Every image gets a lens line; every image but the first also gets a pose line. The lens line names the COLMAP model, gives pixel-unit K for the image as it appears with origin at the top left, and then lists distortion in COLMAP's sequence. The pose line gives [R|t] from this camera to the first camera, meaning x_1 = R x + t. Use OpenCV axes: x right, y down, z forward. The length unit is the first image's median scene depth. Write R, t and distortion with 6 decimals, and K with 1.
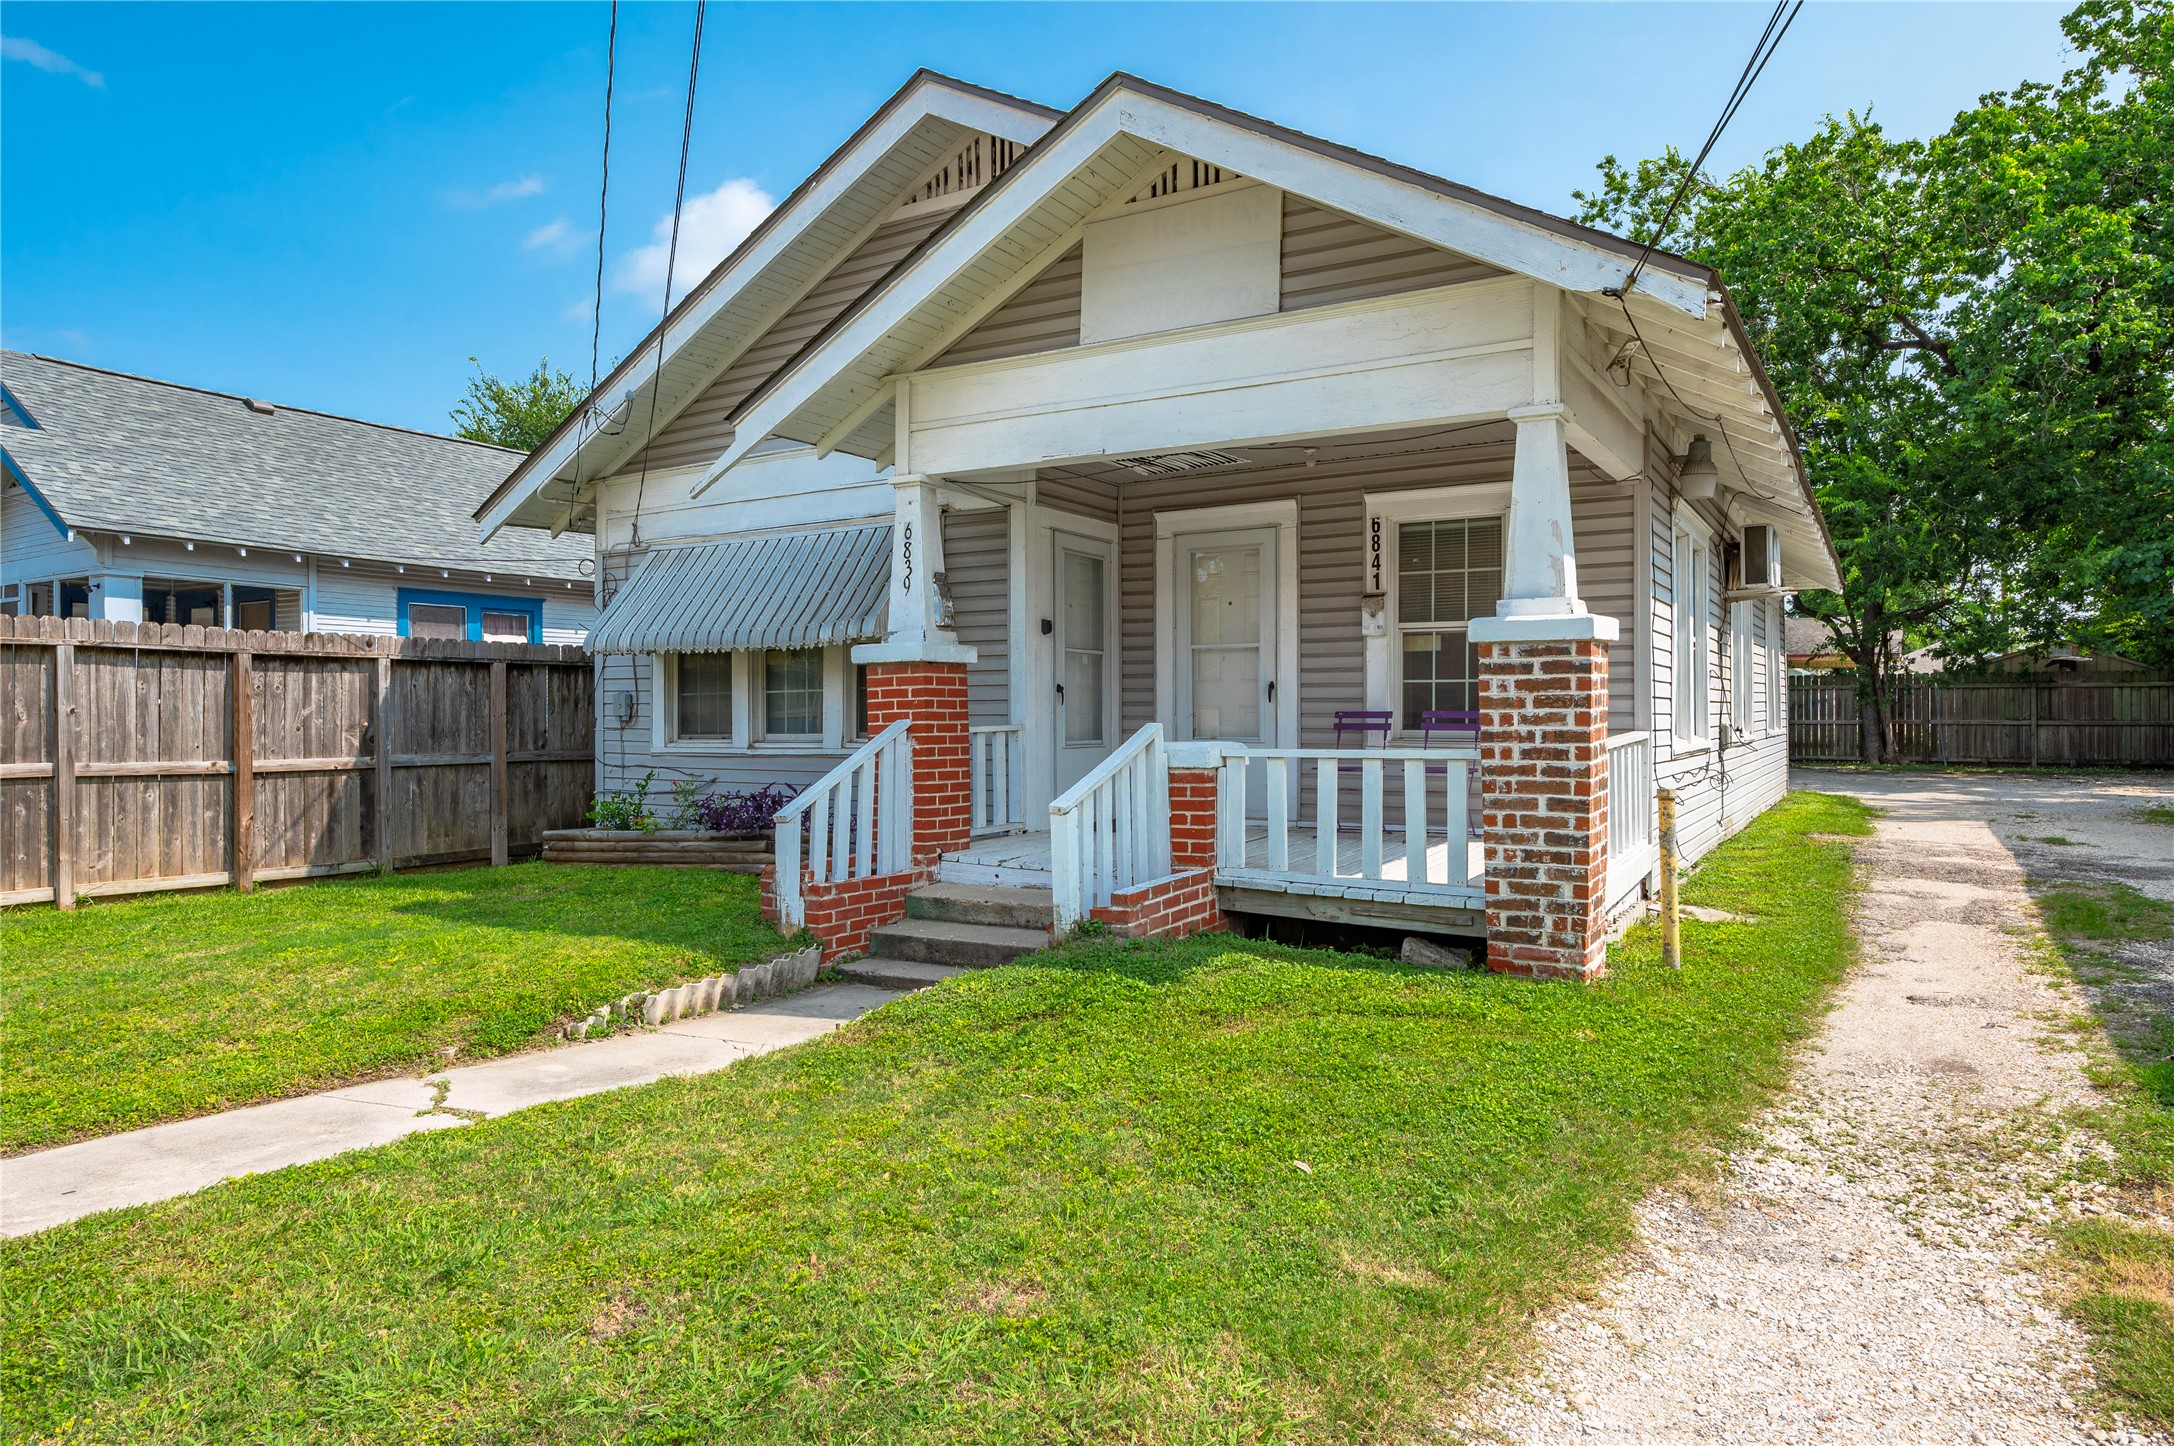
lens RADIAL K [[1309.5, 0, 1092.1], [0, 1309.5, 719.8], [0, 0, 1]] dist [-0.014401, -0.001158]
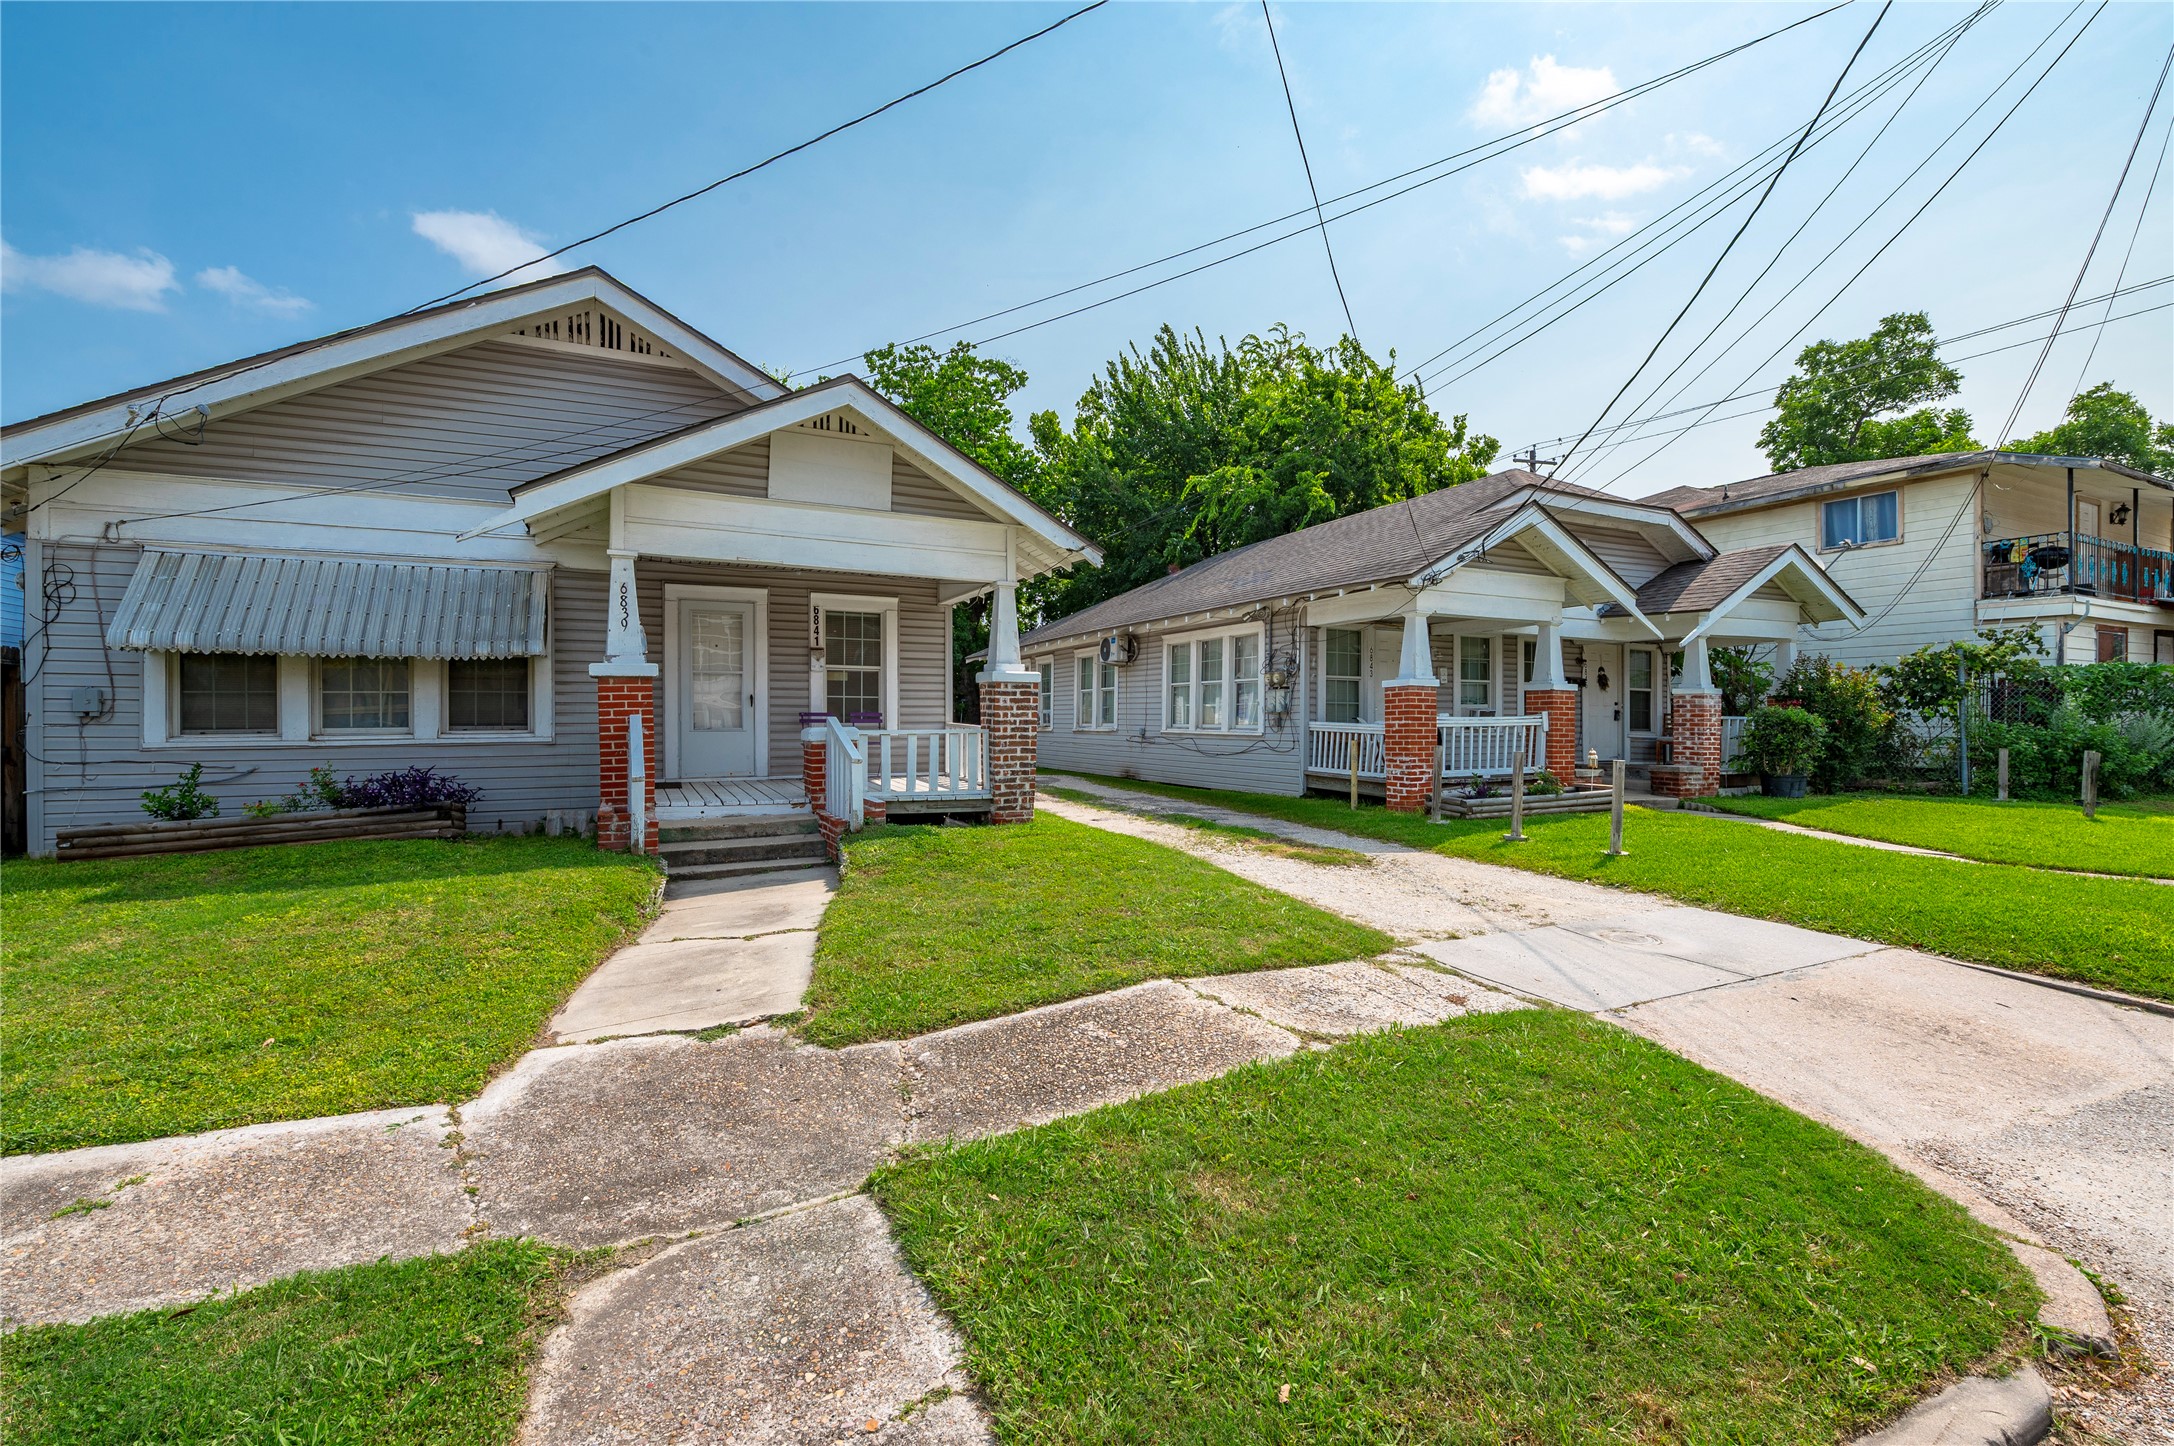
lens RADIAL K [[930.3, 0, 1096.2], [0, 930.3, 714.8], [0, 0, 1]] dist [-0.007491, -0.000053]
pose [[0.531906, 0.007812, 0.846768, -0.666412], [0.003800, 0.999925, -0.011612, 0.012833], [-0.846795, 0.009394, 0.531836, -0.013119]]
